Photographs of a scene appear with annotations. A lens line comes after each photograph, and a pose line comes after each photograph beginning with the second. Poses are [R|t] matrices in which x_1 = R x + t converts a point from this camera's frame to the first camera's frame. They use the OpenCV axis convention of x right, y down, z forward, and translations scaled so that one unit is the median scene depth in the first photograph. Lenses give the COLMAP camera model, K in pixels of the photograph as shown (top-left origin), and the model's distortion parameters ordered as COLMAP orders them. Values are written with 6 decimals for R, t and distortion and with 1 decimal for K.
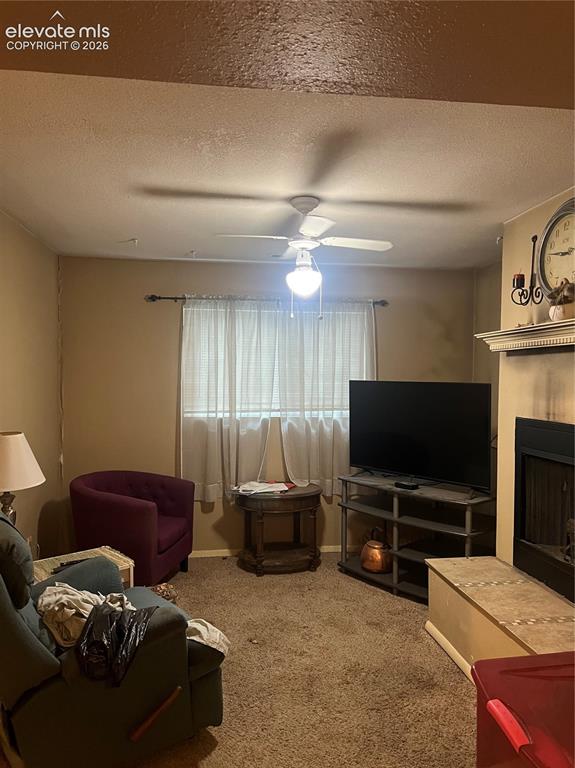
lens RADIAL K [[578.0, 0, 287.2], [0, 578.0, 384.7], [0, 0, 1]] dist [0.063045, -0.078604]
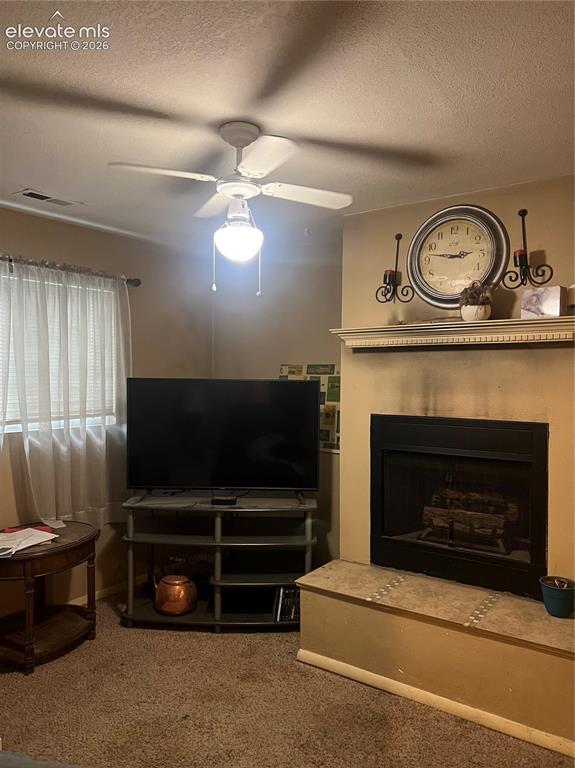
lens RADIAL K [[578.0, 0, 282.6], [0, 578.0, 387.6], [0, 0, 1]] dist [0.063045, -0.078604]
pose [[0.687179, -0.016479, 0.726302, -0.354444], [0.008402, 0.999856, 0.014736, -0.004449], [-0.726440, -0.004024, 0.687218, 0.356024]]
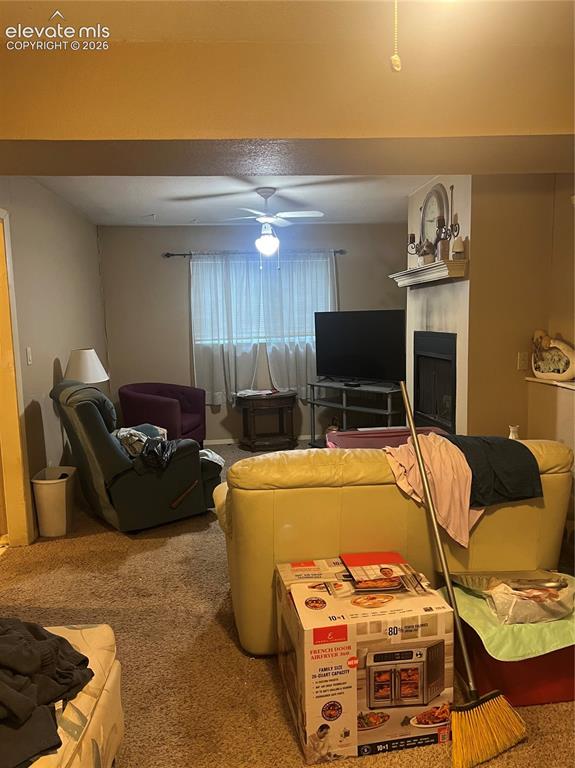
lens RADIAL K [[578.0, 0, 283.9], [0, 578.0, 395.6], [0, 0, 1]] dist [0.063045, -0.078604]
pose [[0.998960, -0.028467, -0.035611, 0.088354], [0.032369, 0.992919, 0.114302, 0.032448], [0.032105, -0.115336, 0.992808, -0.421080]]
